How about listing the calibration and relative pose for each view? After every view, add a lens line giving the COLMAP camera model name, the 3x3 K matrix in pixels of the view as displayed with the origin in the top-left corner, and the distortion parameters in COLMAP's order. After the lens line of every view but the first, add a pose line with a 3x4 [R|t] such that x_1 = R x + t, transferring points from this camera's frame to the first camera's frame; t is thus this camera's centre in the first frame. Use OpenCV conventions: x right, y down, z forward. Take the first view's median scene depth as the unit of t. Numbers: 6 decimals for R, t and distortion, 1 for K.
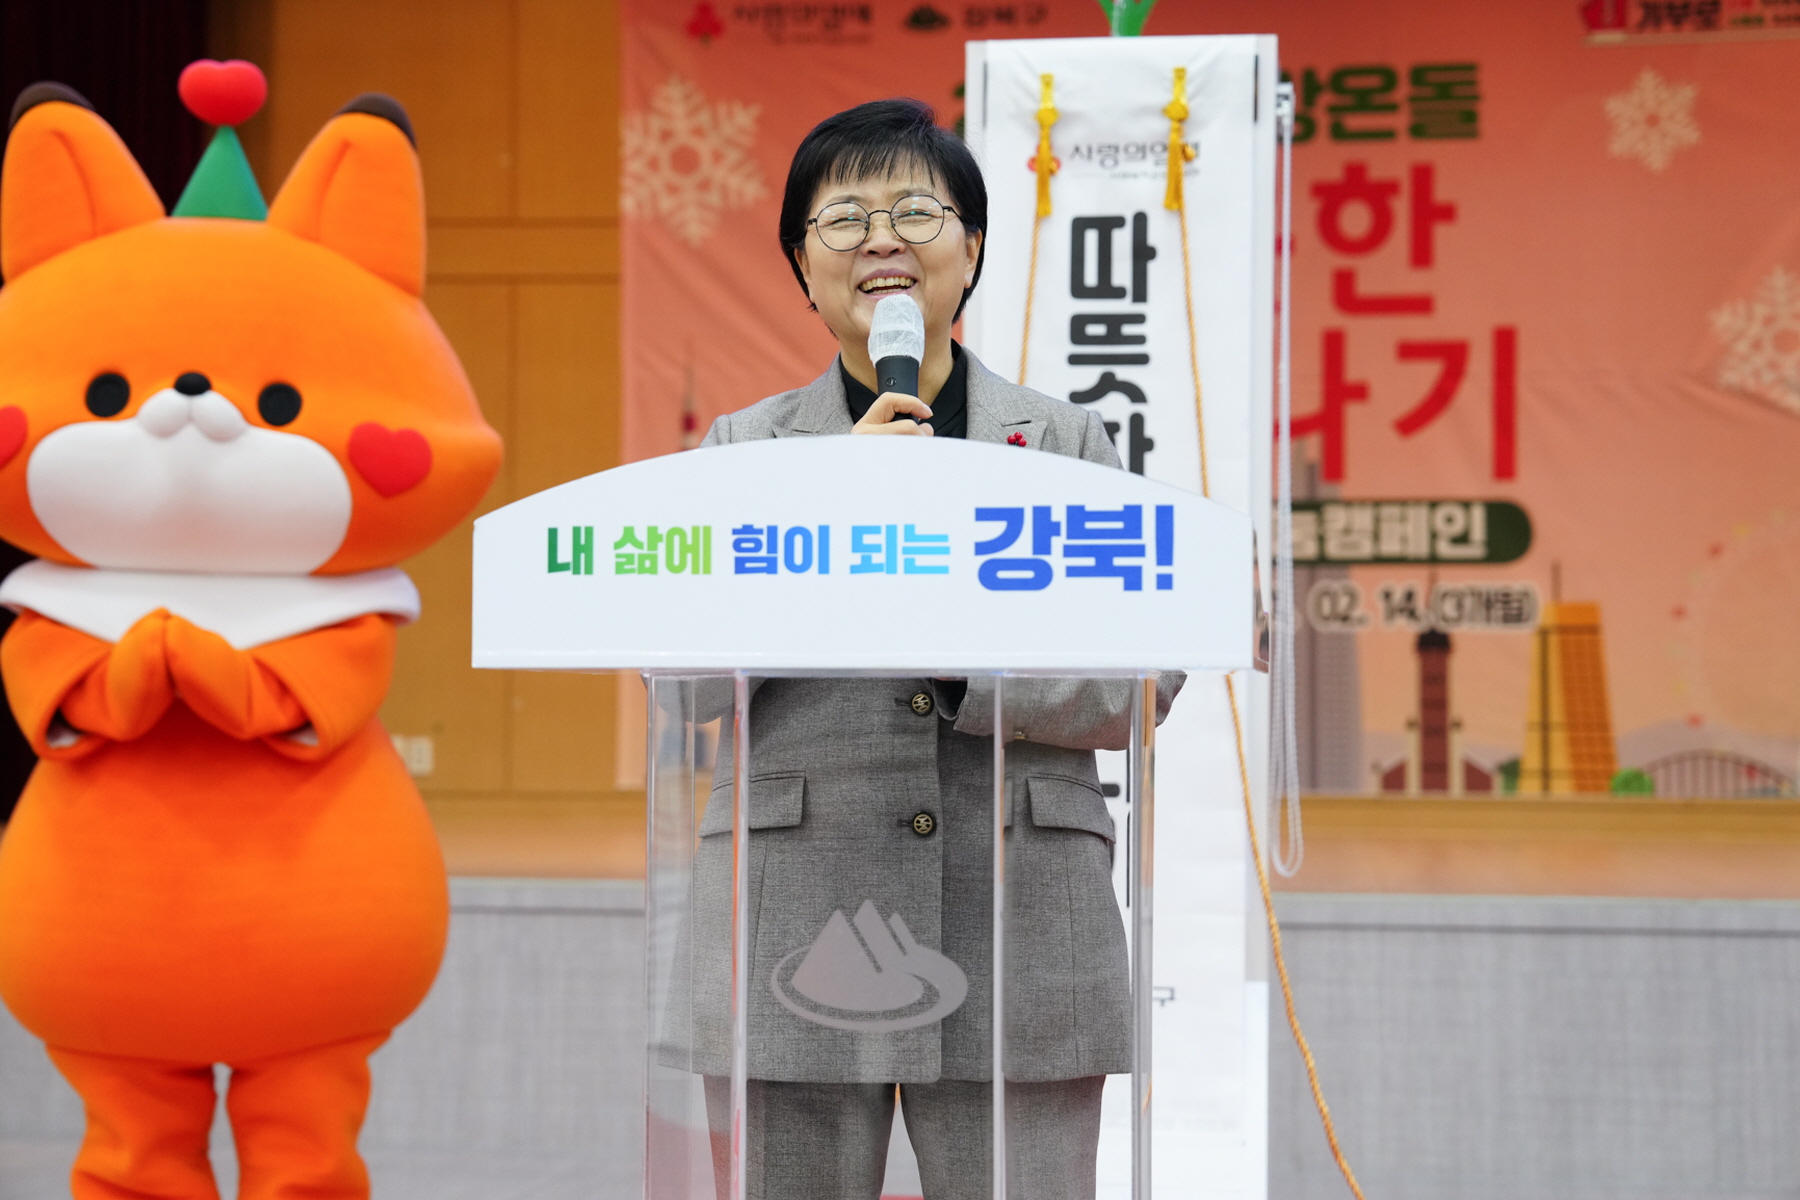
lens RADIAL K [[3466.7, 0, 872.1], [0, 3466.7, 604.7], [0, 0, 1]] dist [0.309153, 0.000000]
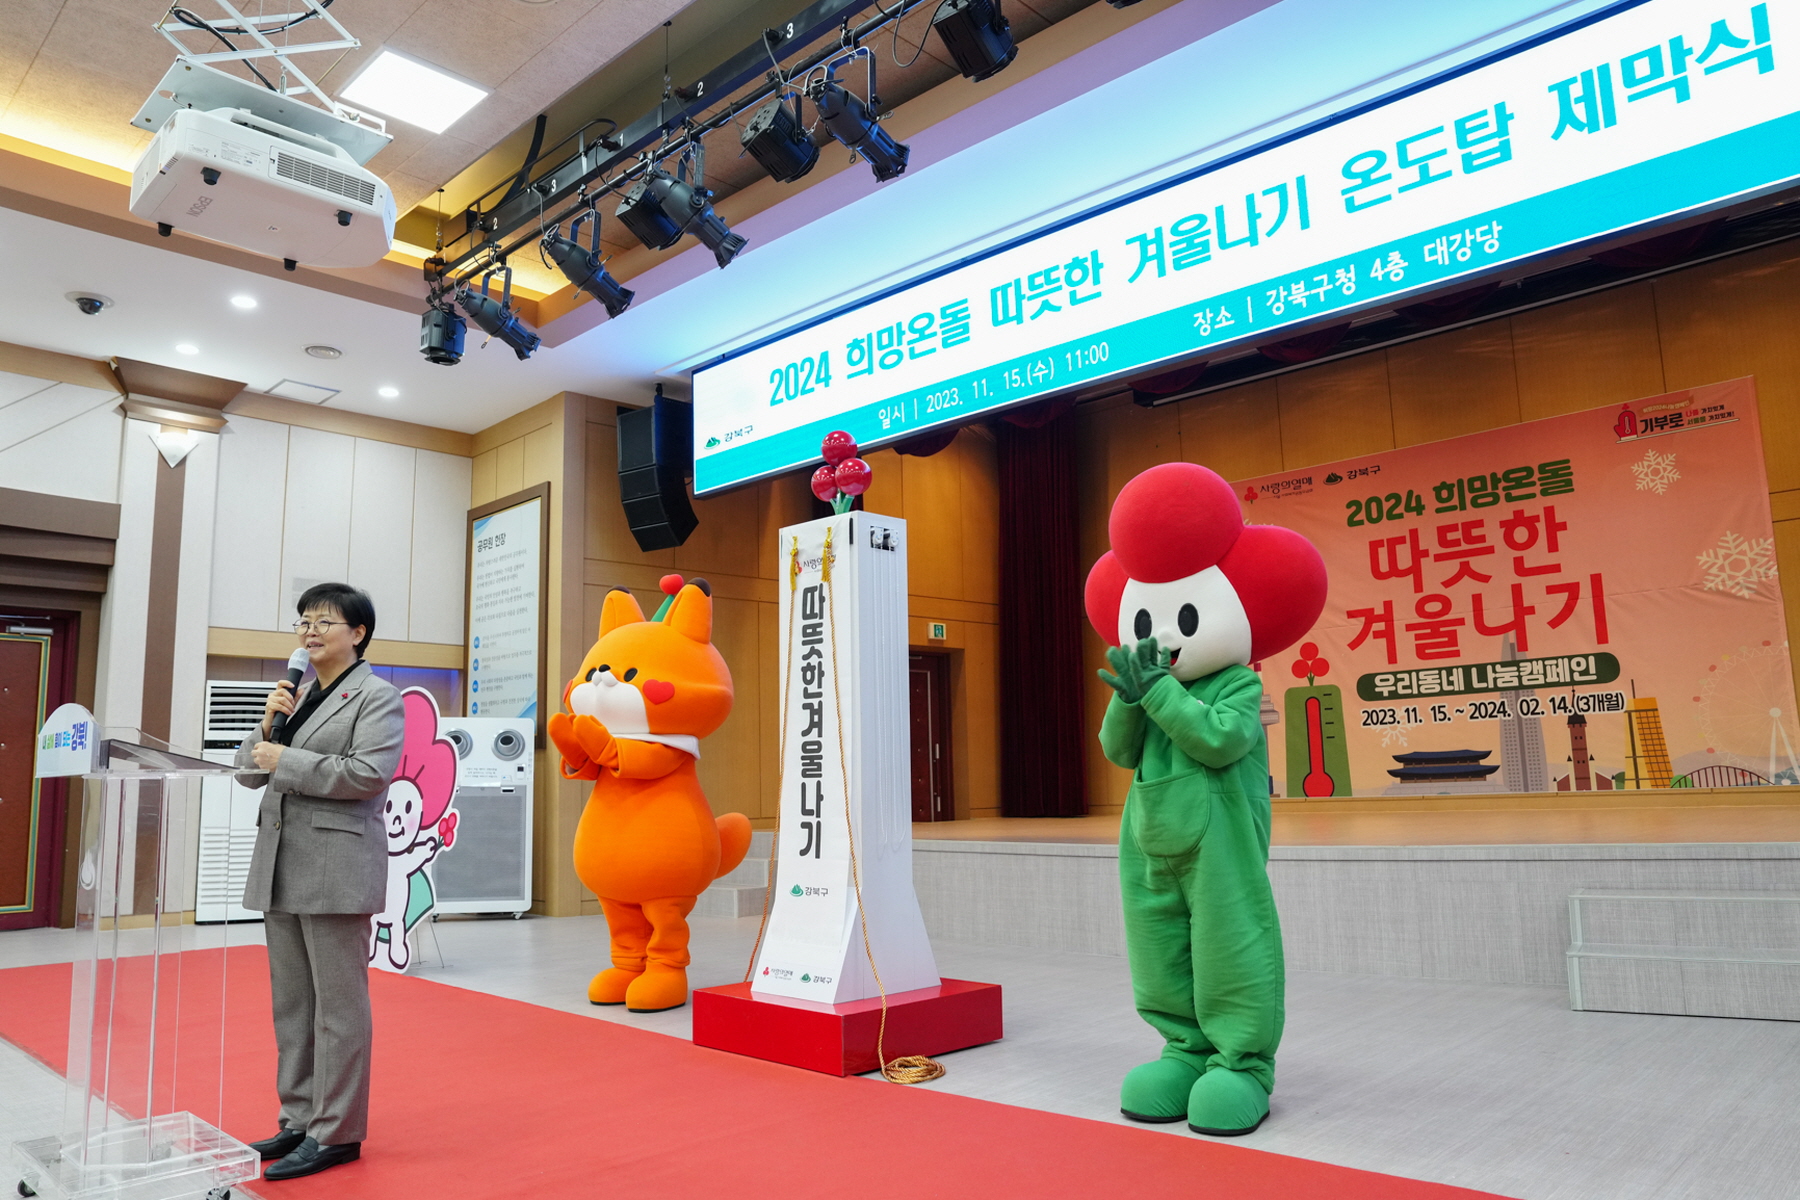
lens RADIAL K [[1255.3, 0, 871.1], [0, 1255.3, 612.1], [0, 0, 1]] dist [-0.097666, 0.072377]
pose [[0.790823, -0.110261, -0.602031, 0.415735], [0.052934, 0.992275, -0.112199, 0.008814], [0.609751, 0.056861, 0.790550, 0.184038]]
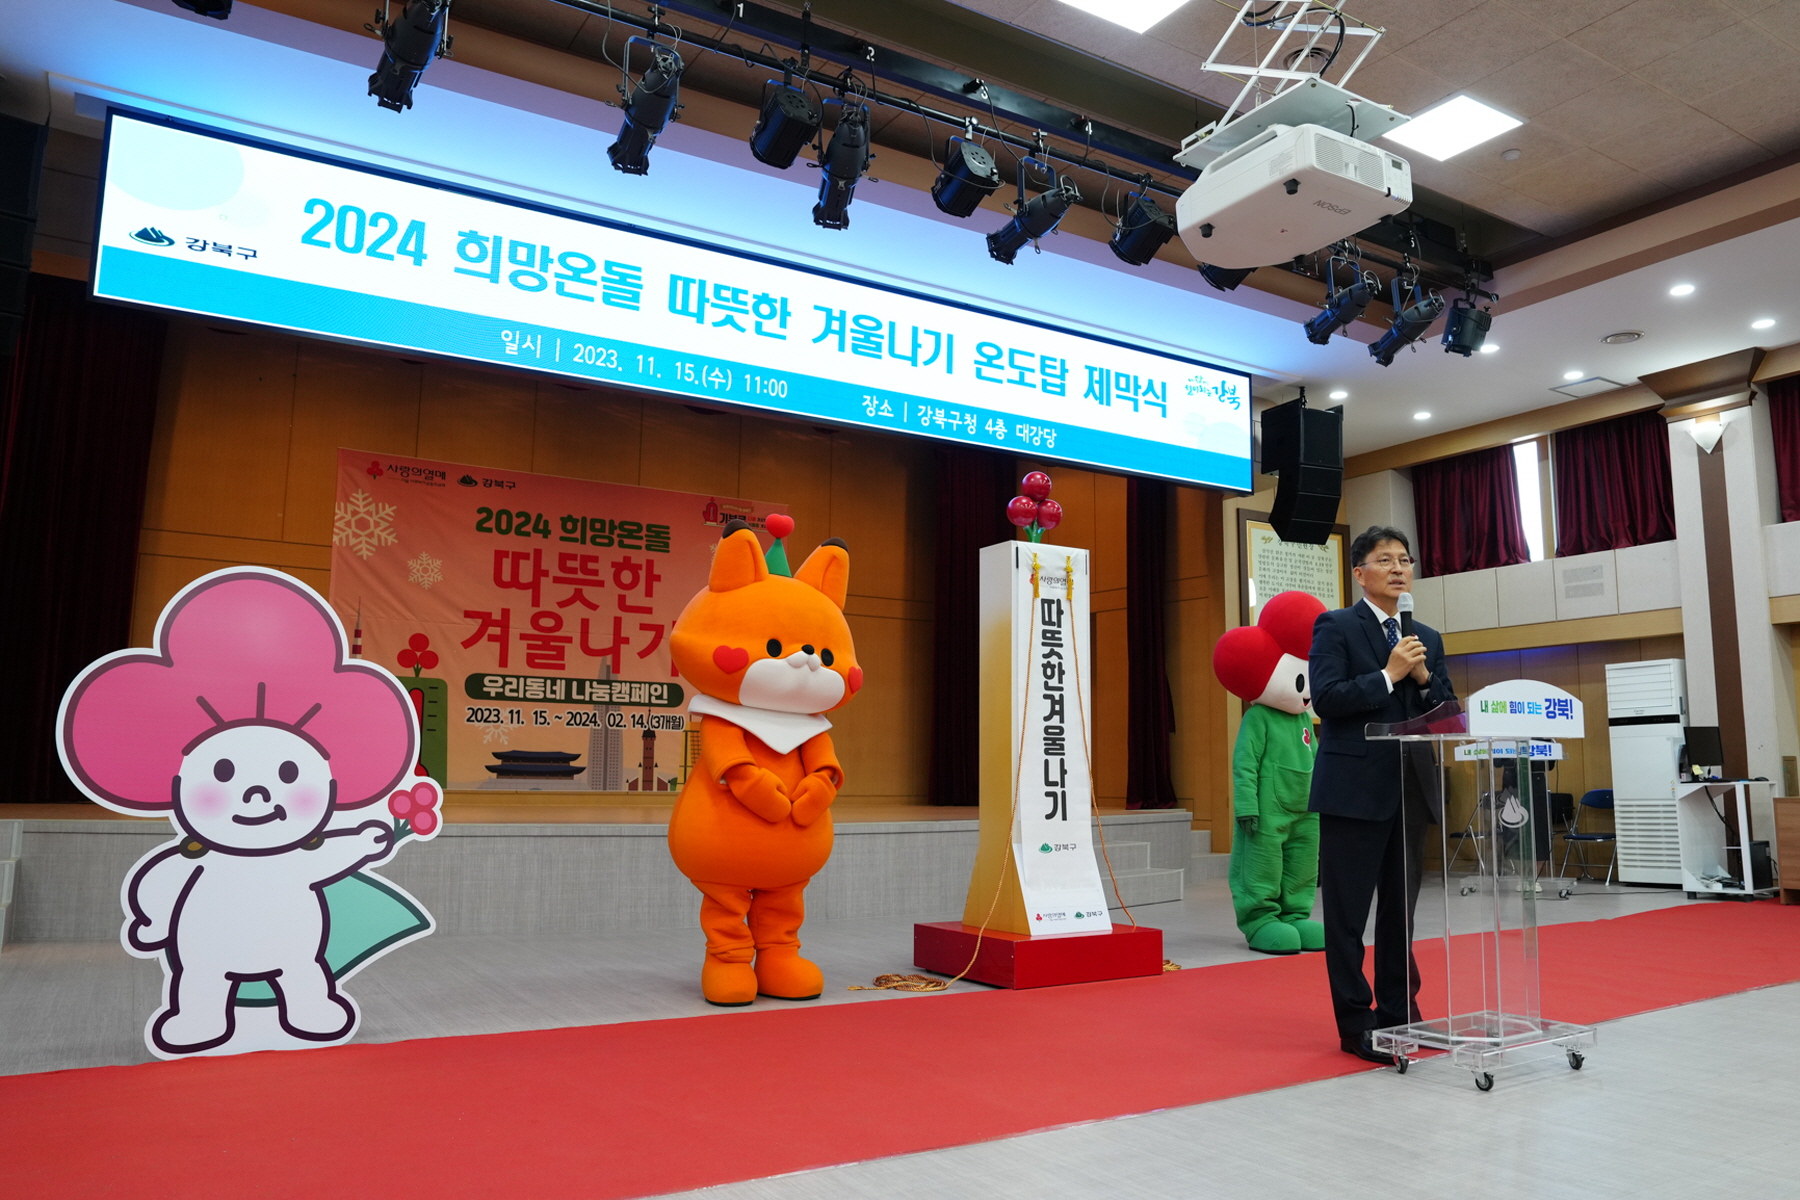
lens RADIAL K [[1345.3, 0, 938.0], [0, 1345.3, 610.7], [0, 0, 1]] dist [-0.106513, 0.104625]
pose [[0.770141, 0.079878, 0.632853, -0.491554], [-0.026163, 0.995249, -0.093781, 0.009725], [-0.637337, 0.055667, 0.768572, 0.081811]]
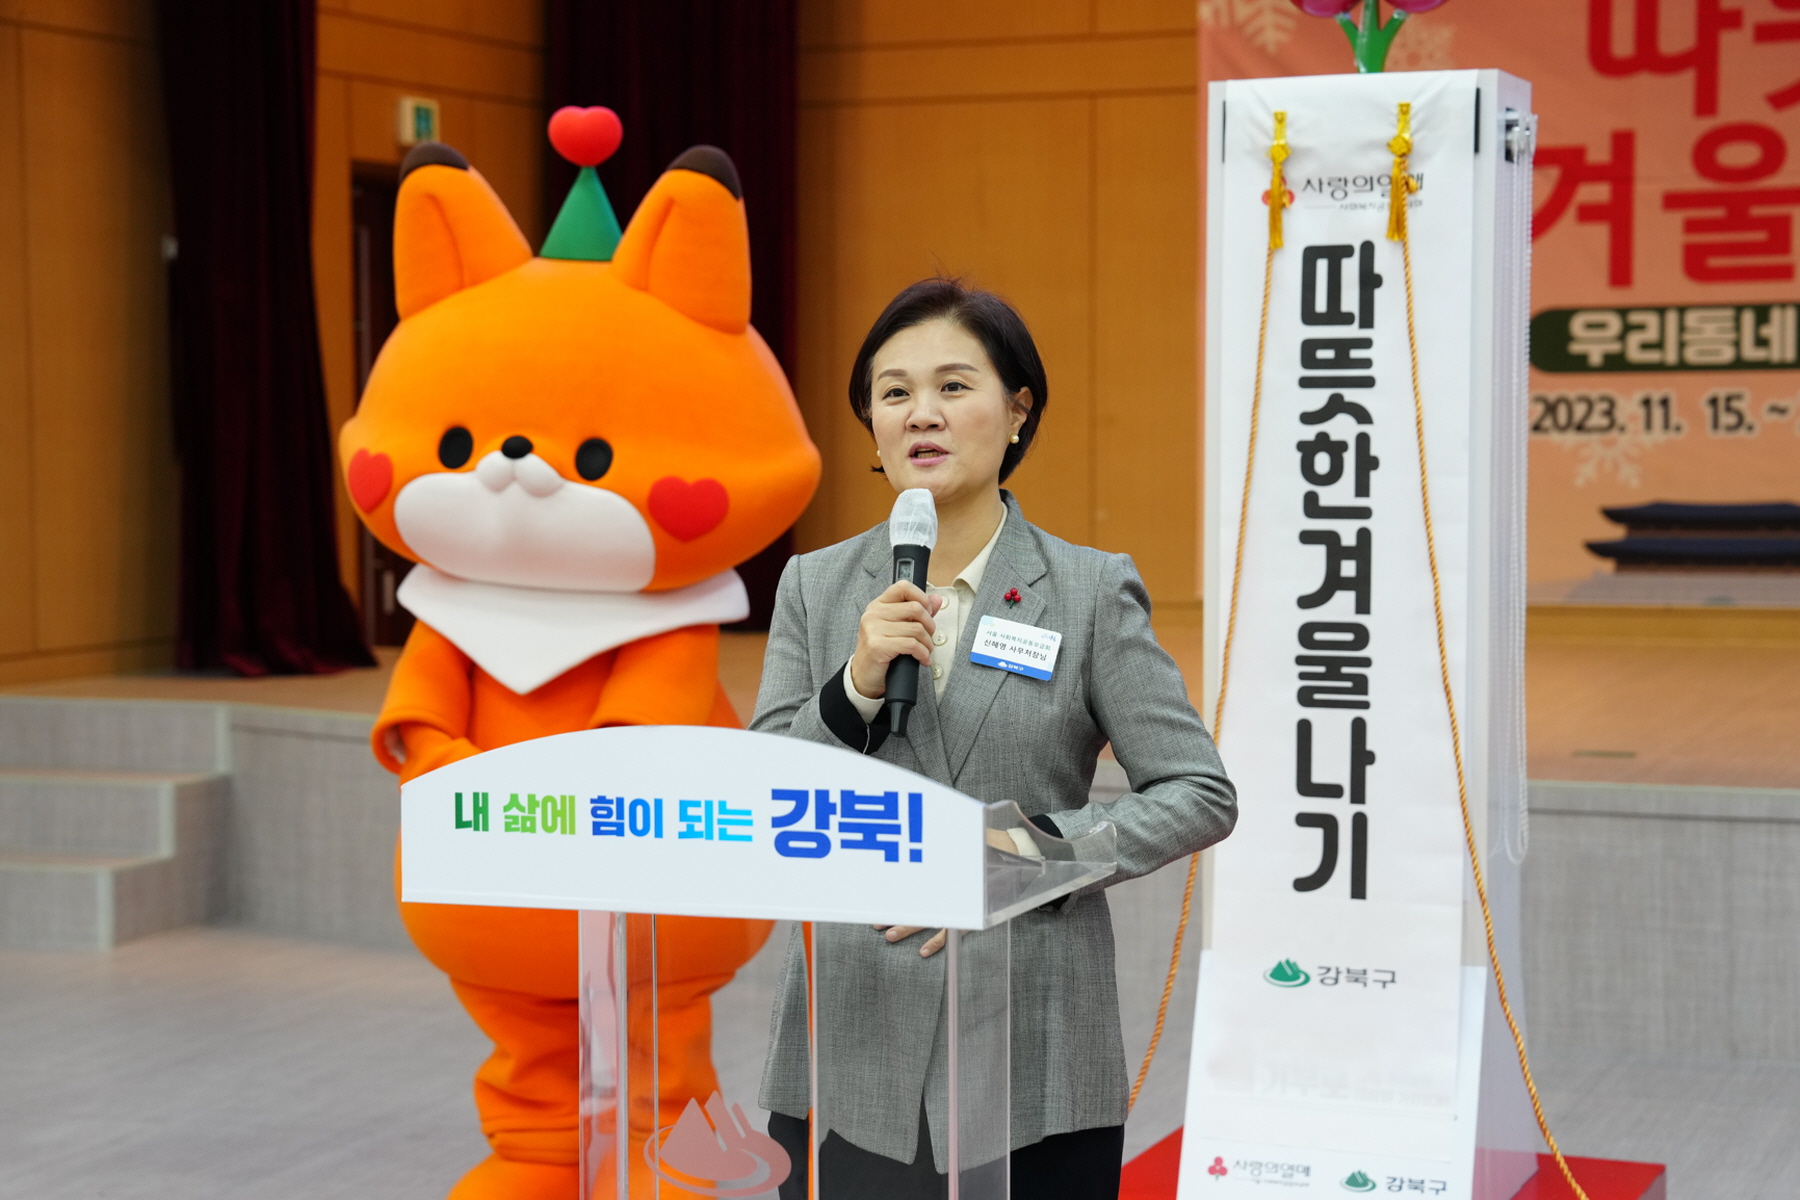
lens RADIAL K [[3466.7, 0, 706.5], [0, 3466.7, 633.2], [0, 0, 1]] dist [0.309153, 0.000000]
pose [[0.961467, -0.000715, -0.274918, 0.111566], [0.028720, 0.994786, 0.097855, -0.065783], [0.273414, -0.101980, 0.956475, -0.055571]]
